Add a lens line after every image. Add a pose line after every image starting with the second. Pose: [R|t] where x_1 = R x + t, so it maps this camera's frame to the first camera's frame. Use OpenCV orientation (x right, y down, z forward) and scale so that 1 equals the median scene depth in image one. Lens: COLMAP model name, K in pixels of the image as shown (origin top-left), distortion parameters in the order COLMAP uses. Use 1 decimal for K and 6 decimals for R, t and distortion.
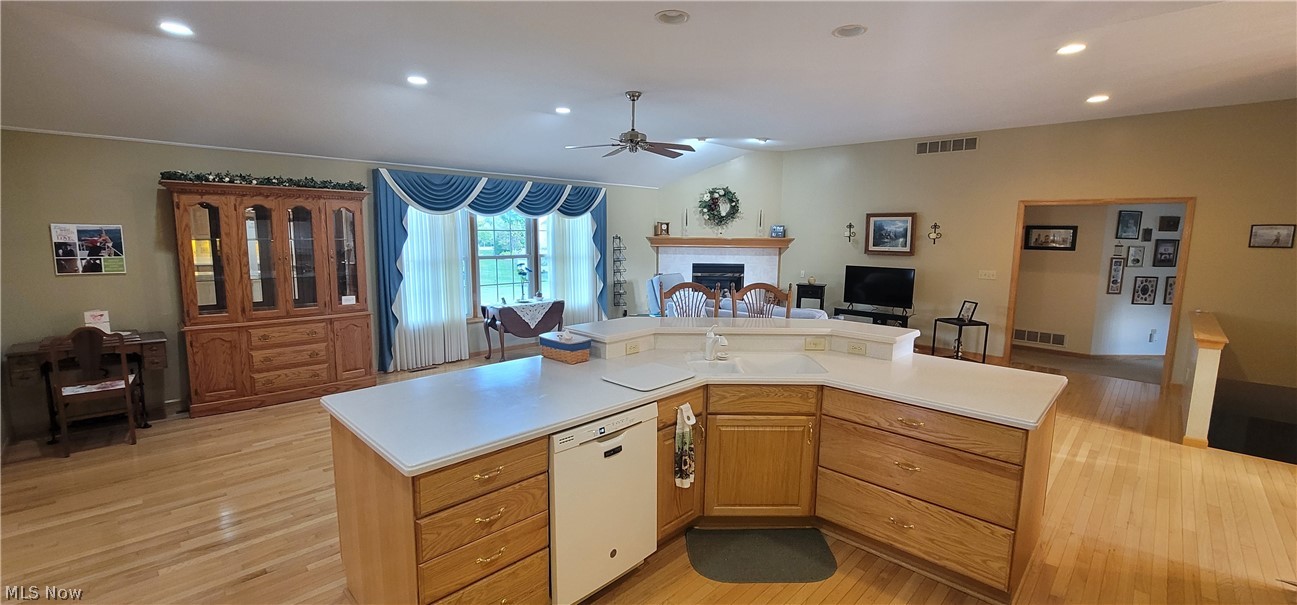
lens RADIAL K [[534.2, 0, 656.5], [0, 534.2, 302.3], [0, 0, 1]] dist [-0.004951, 0.000866]
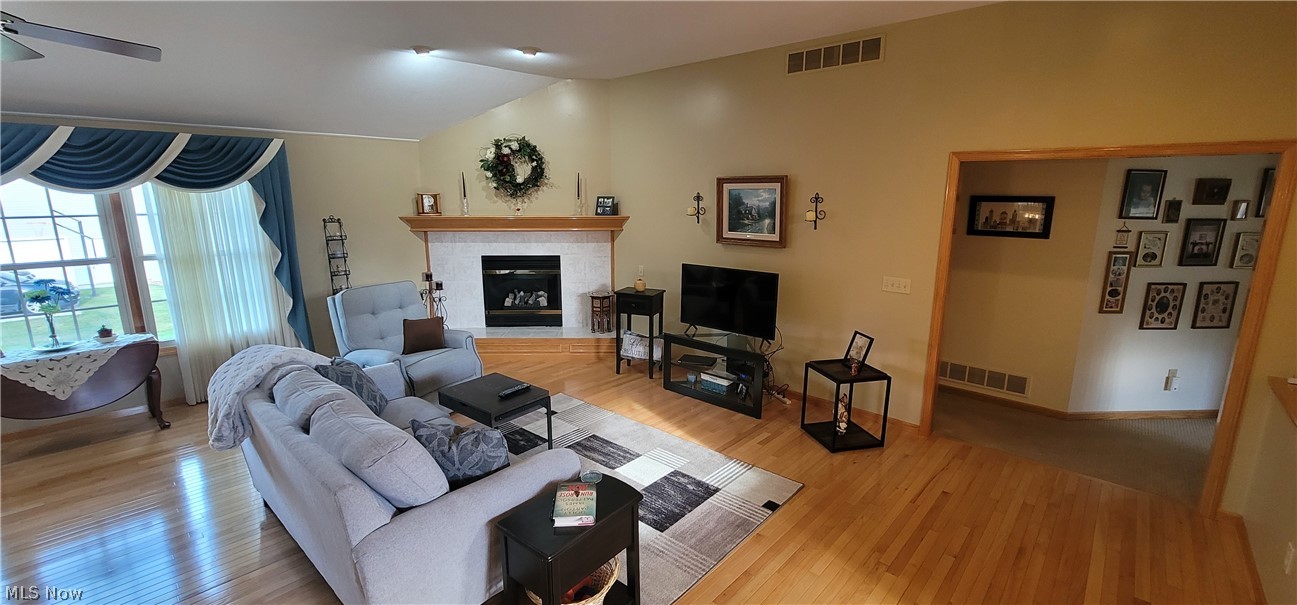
lens RADIAL K [[534.2, 0, 652.9], [0, 534.2, 302.9], [0, 0, 1]] dist [-0.004951, 0.000866]
pose [[0.999644, -0.015371, 0.021813, 0.339343], [0.013759, 0.997295, 0.072198, -0.075947], [-0.022864, -0.071872, 0.997152, 0.424542]]
